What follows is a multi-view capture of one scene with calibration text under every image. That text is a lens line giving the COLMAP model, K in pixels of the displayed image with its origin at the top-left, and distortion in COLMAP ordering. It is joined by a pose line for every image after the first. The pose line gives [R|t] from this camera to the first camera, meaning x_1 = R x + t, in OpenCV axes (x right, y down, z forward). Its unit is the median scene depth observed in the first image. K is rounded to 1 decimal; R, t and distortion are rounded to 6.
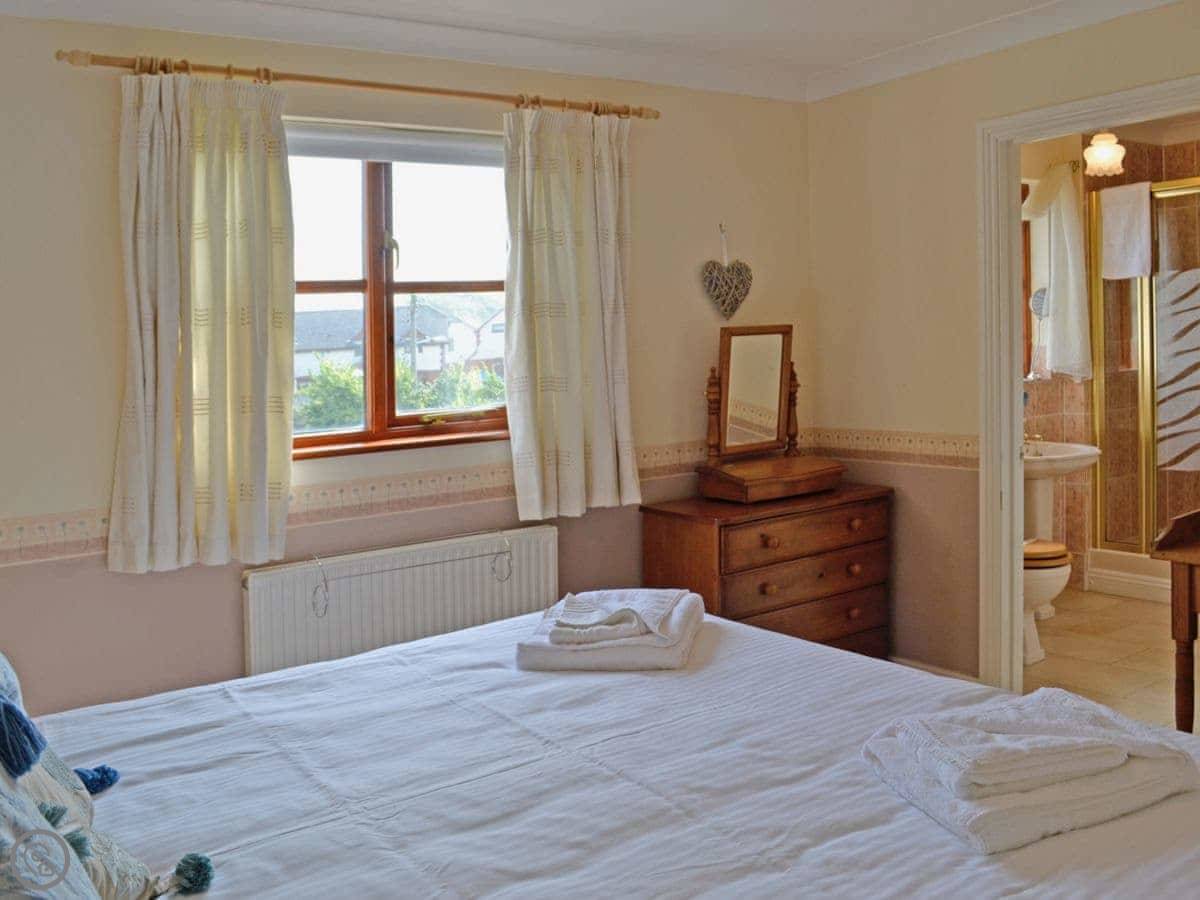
lens RADIAL K [[1190.3, 0, 600.0], [0, 1190.3, 450.0], [0, 0, 1]] dist [-0.002391, 0.004340]
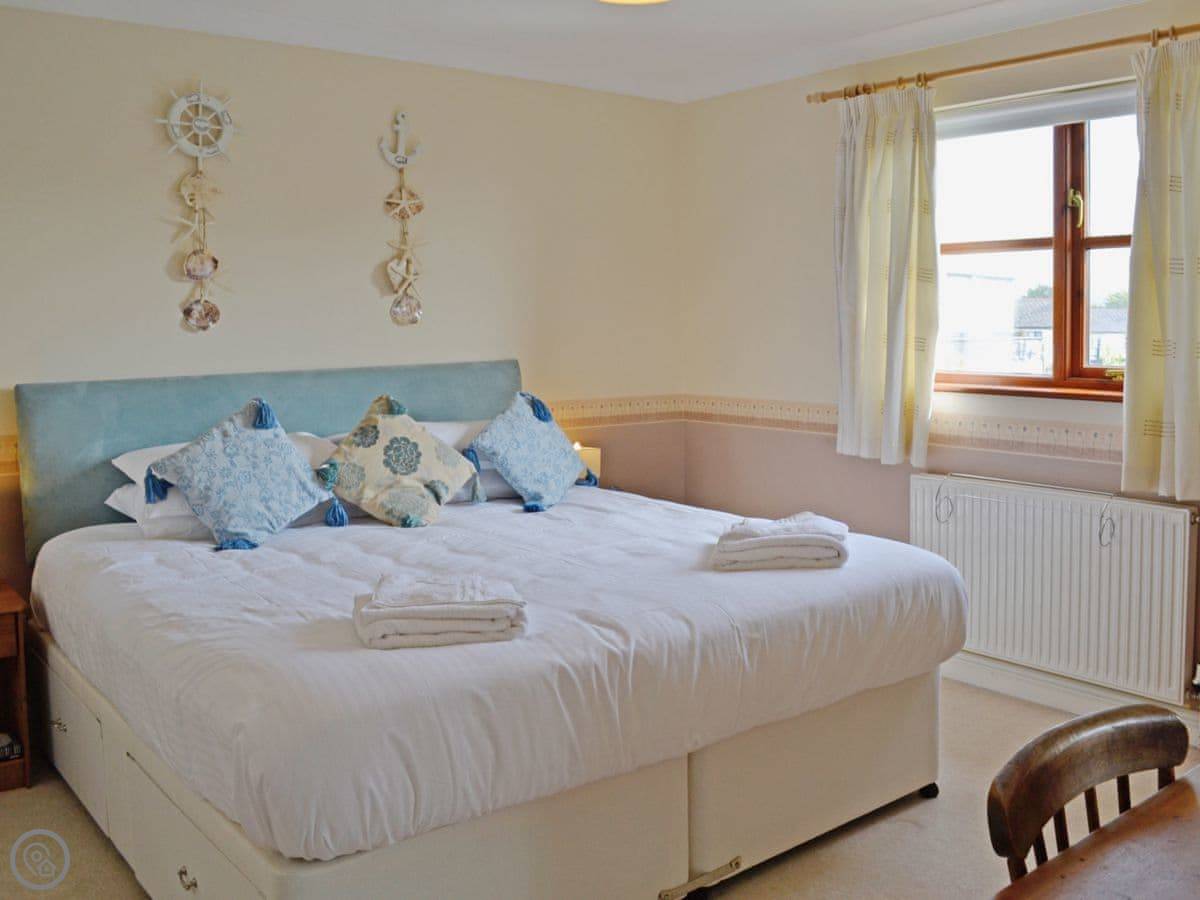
lens RADIAL K [[1190.3, 0, 600.0], [0, 1190.3, 450.0], [0, 0, 1]] dist [-0.002391, 0.004340]
pose [[0.048275, 0.160495, -0.985855, 0.895923], [-0.095012, 0.983269, 0.155421, -0.084111], [0.994305, 0.086165, 0.062716, 0.556699]]
